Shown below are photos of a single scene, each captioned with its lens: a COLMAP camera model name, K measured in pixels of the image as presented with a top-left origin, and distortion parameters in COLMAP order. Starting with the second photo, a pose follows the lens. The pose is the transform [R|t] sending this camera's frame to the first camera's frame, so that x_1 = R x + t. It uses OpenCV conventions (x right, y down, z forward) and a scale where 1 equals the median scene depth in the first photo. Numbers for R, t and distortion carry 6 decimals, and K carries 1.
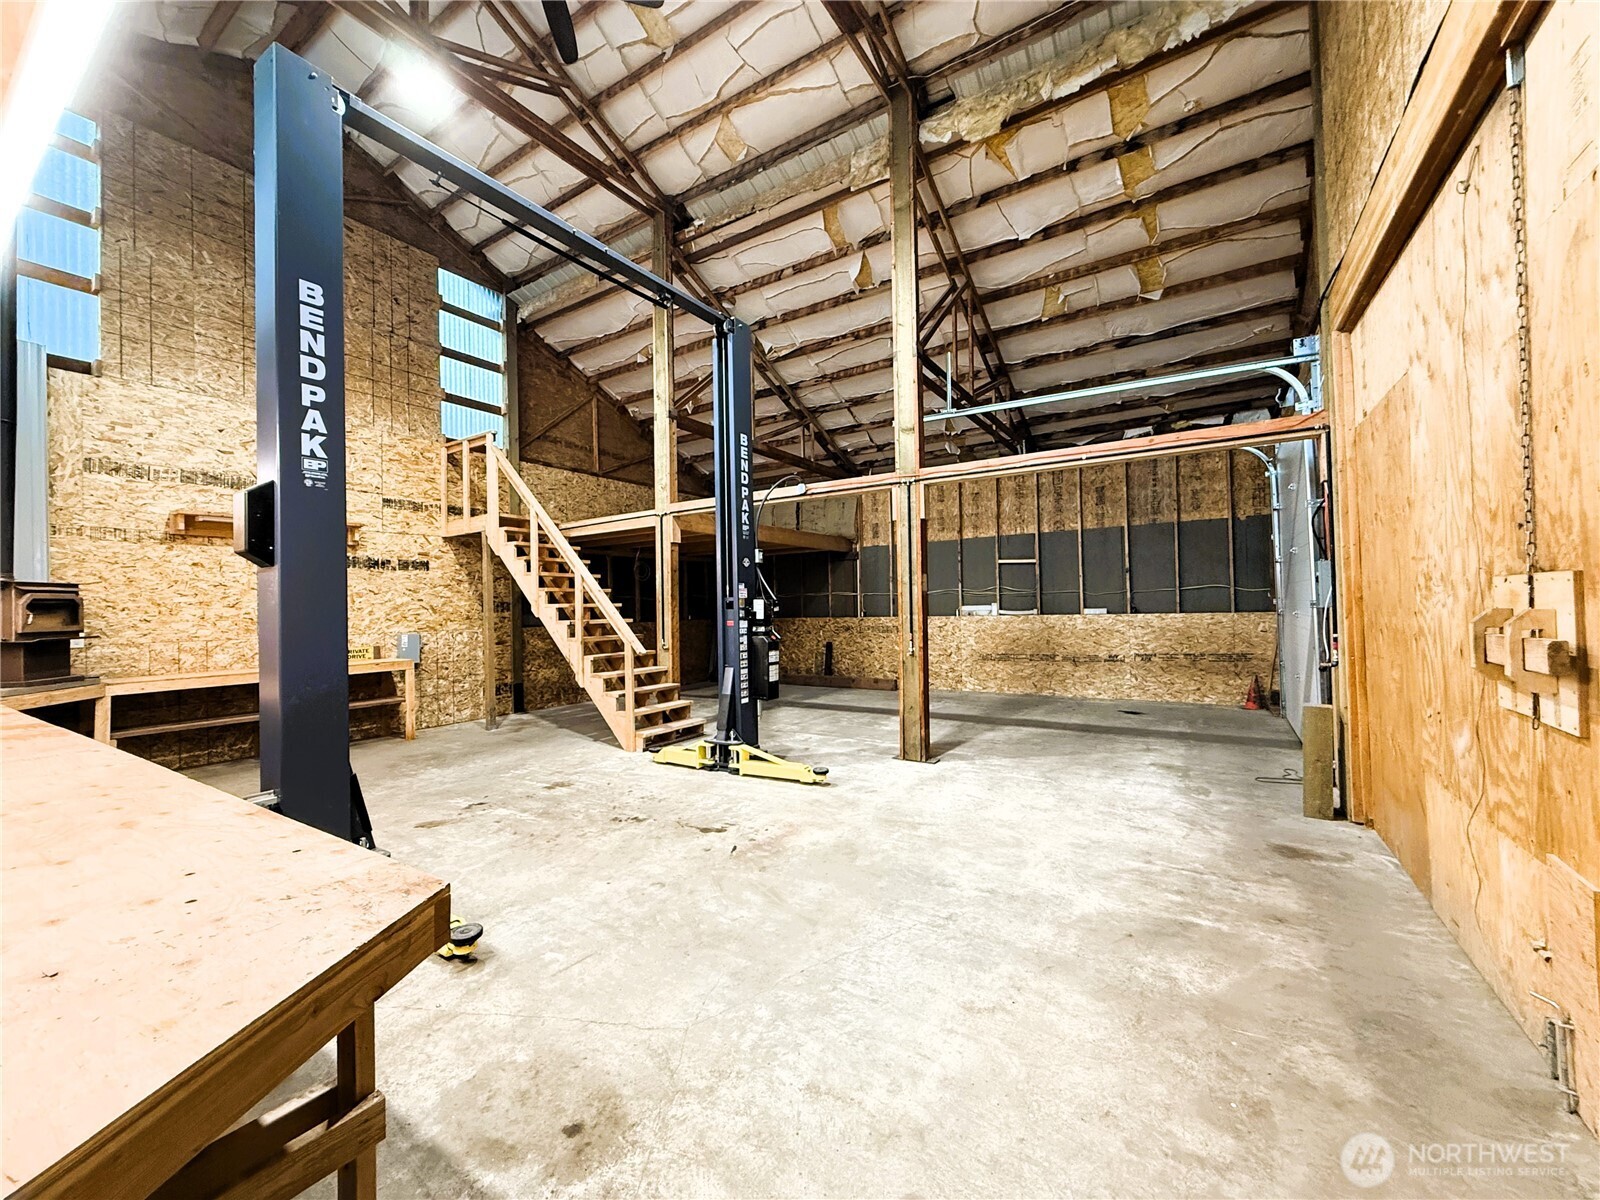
lens RADIAL K [[637.6, 0, 795.0], [0, 637.6, 601.4], [0, 0, 1]] dist [0.001469, 0.000200]
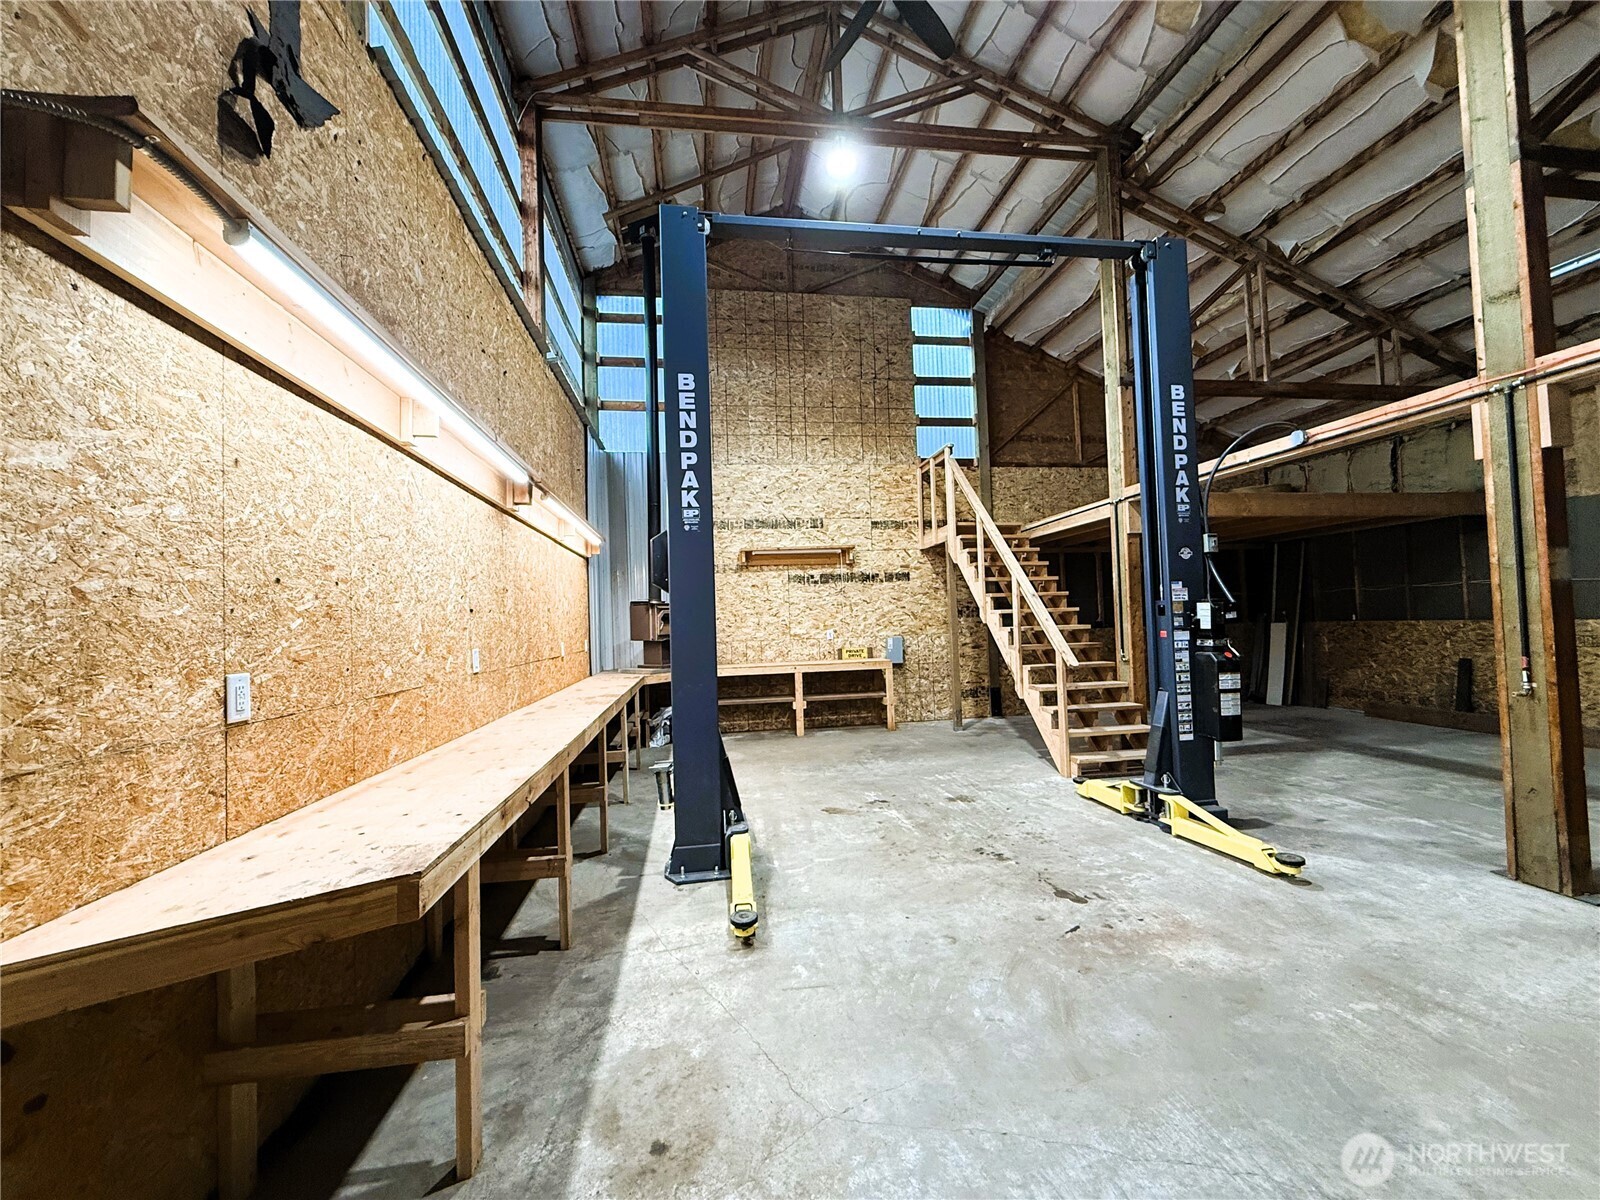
lens RADIAL K [[637.6, 0, 793.6], [0, 637.6, 598.9], [0, 0, 1]] dist [0.001469, 0.000200]
pose [[0.663430, -0.027028, -0.747750, 0.163736], [0.025313, 0.999586, -0.013672, -0.008215], [0.747810, -0.009857, 0.663839, 0.139344]]
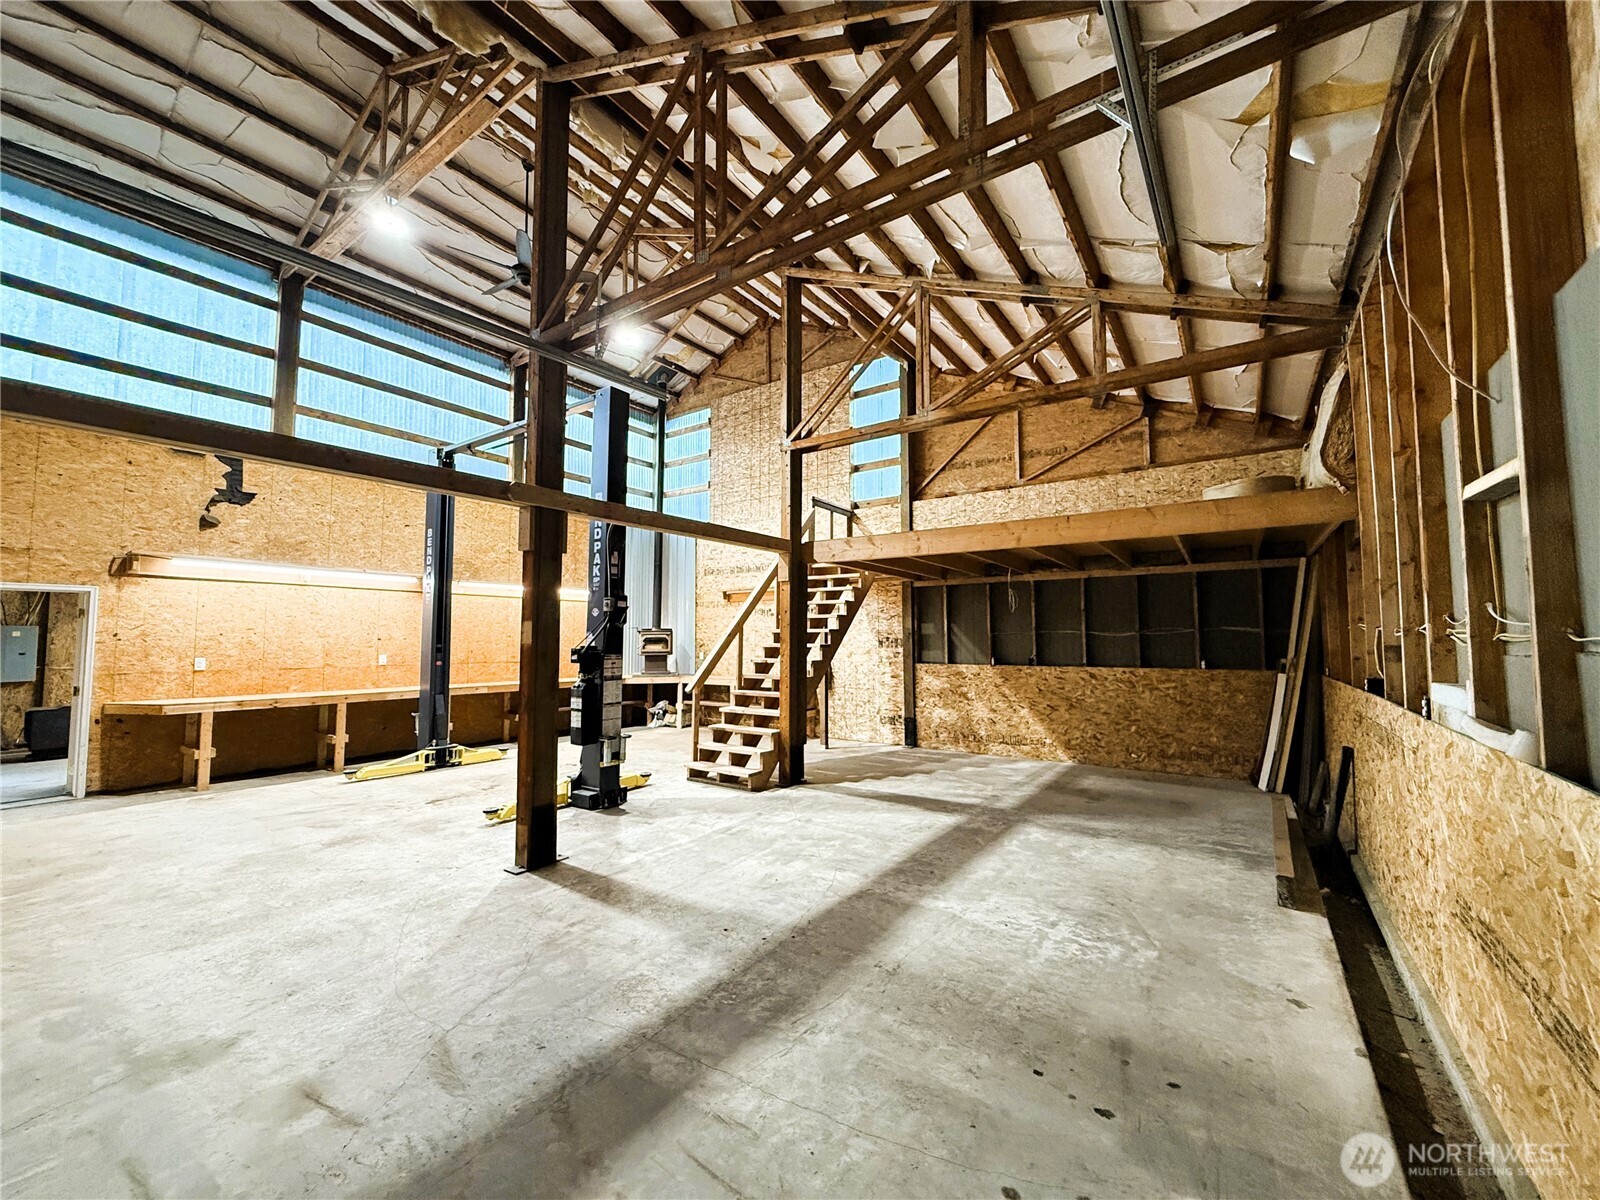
lens RADIAL K [[637.6, 0, 792.3], [0, 637.6, 598.7], [0, 0, 1]] dist [0.001469, 0.000200]
pose [[-0.045201, -0.041585, -0.998112, 0.894933], [0.011031, 0.999051, -0.042124, -0.032038], [0.998917, -0.012914, -0.044700, 1.262848]]
